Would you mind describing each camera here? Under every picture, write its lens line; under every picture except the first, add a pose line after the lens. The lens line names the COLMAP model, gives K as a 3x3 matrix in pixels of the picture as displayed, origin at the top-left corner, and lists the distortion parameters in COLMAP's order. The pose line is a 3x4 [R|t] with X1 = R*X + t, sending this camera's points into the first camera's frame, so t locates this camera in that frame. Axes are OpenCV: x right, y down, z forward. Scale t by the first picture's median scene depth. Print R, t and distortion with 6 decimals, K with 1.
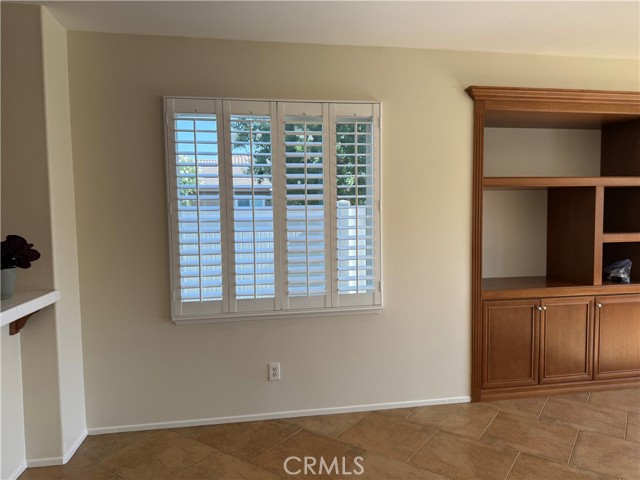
lens RADIAL K [[451.3, 0, 317.7], [0, 451.3, 245.8], [0, 0, 1]] dist [0.056531, -0.062981]
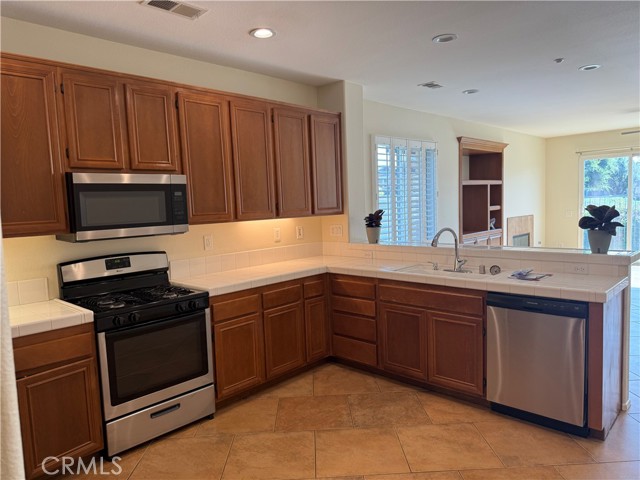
lens RADIAL K [[451.3, 0, 319.8], [0, 451.3, 238.9], [0, 0, 1]] dist [0.056531, -0.062981]
pose [[0.796401, -0.070761, 0.600615, -1.436483], [0.076953, 0.996916, 0.015413, 0.035545], [-0.599853, 0.033944, 0.799390, -0.260116]]
